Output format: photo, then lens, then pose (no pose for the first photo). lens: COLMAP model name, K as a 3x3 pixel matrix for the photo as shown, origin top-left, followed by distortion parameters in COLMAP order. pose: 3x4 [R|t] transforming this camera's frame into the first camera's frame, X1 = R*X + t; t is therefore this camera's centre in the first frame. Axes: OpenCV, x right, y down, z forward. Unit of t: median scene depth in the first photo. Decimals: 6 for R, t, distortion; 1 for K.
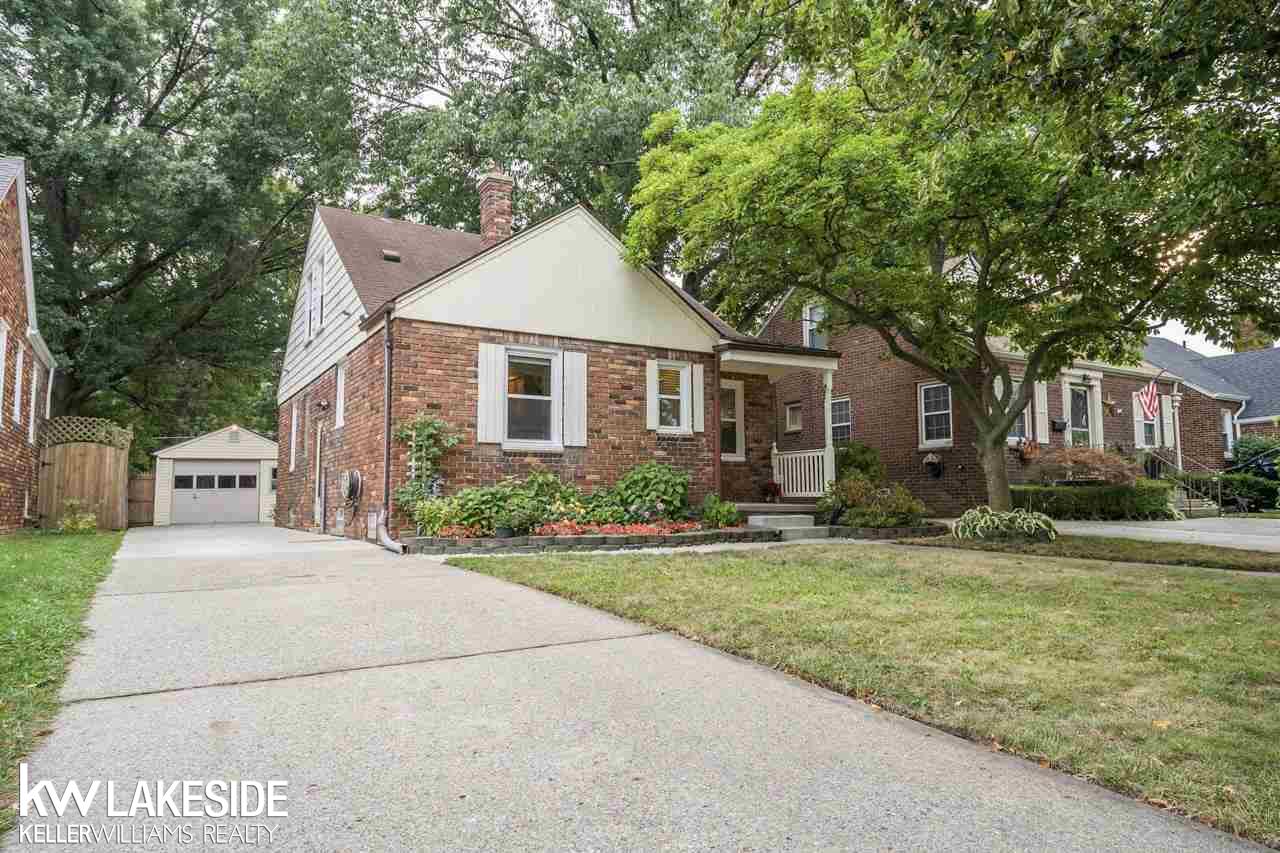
lens RADIAL K [[826.9, 0, 640.0], [0, 826.9, 426.5], [0, 0, 1]] dist [0.005306, 0.000785]
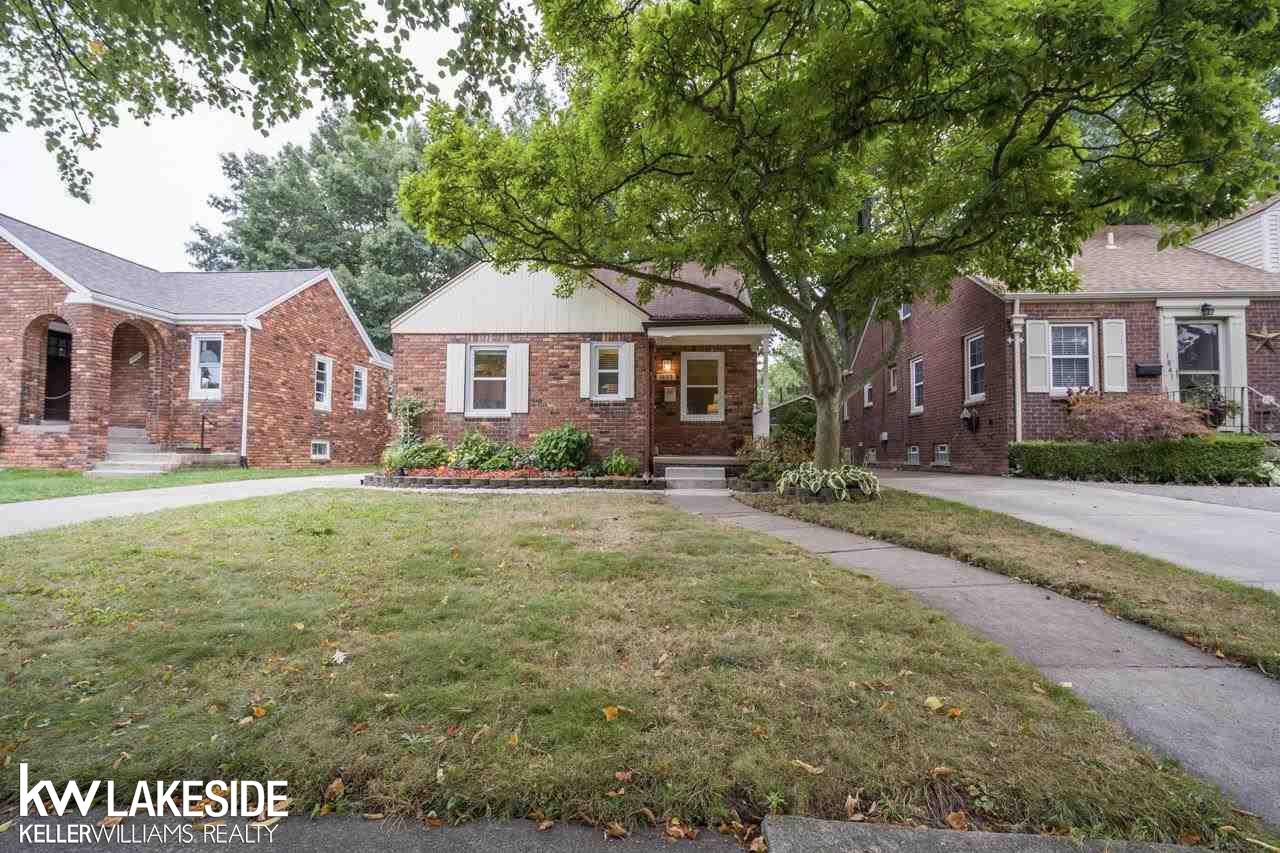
lens RADIAL K [[579.0, 0, 637.1], [0, 579.0, 429.7], [0, 0, 1]] dist [-0.001913, 0.000439]
pose [[0.819307, -0.013358, -0.573199, 0.607231], [0.041209, 0.998515, 0.035633, 0.024932], [0.571872, -0.052815, 0.818641, 0.318369]]
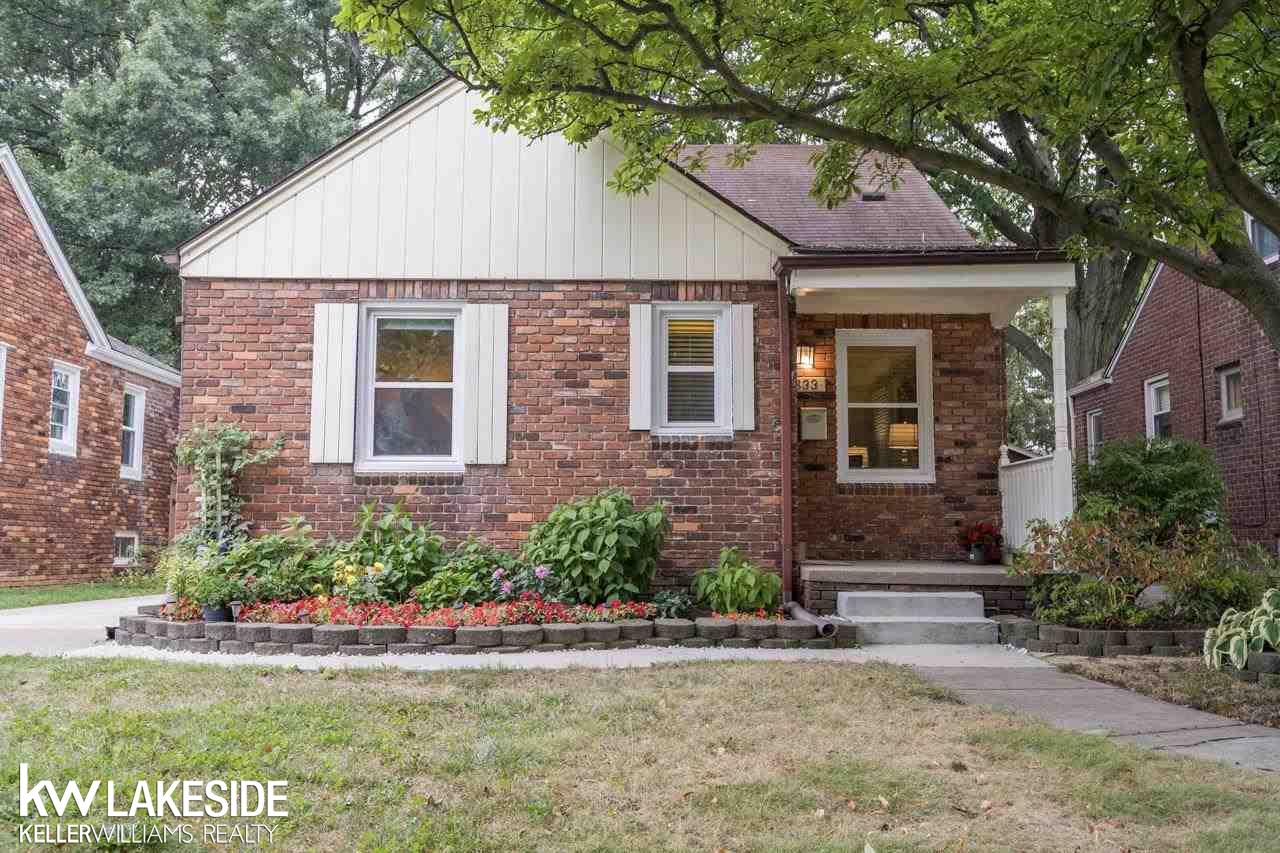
lens RADIAL K [[1119.3, 0, 636.3], [0, 1119.3, 432.8], [0, 0, 1]] dist [0.013024, -0.001535]
pose [[0.852391, -0.043965, -0.521054, 0.411330], [0.039648, 0.999025, -0.019434, 0.020501], [0.521400, -0.004093, 0.853302, 0.369708]]
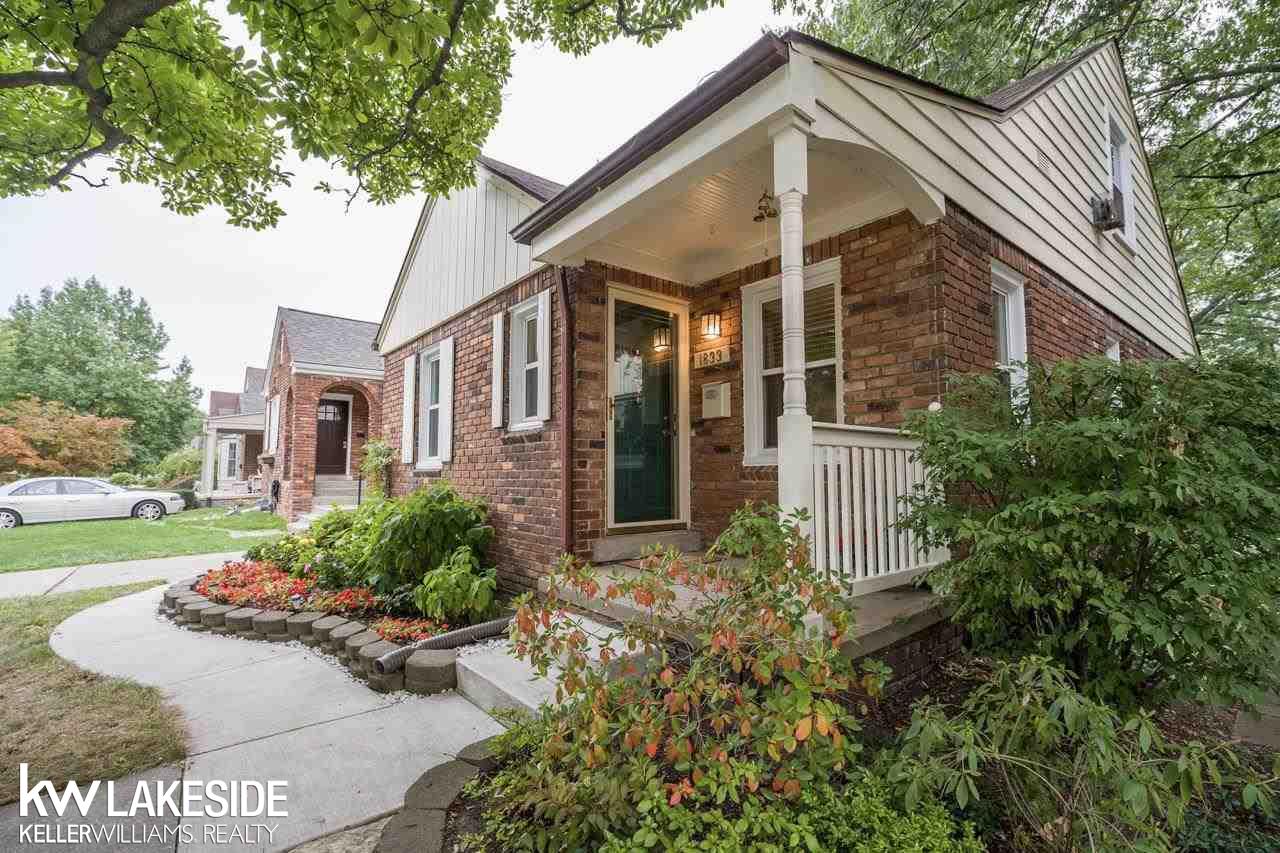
lens RADIAL K [[579.0, 0, 637.1], [0, 579.0, 429.7], [0, 0, 1]] dist [-0.001913, 0.000439]
pose [[0.146762, -0.073676, -0.986424, 0.459218], [0.090215, 0.994063, -0.060824, 0.041535], [0.985049, -0.080064, 0.152537, 1.061250]]
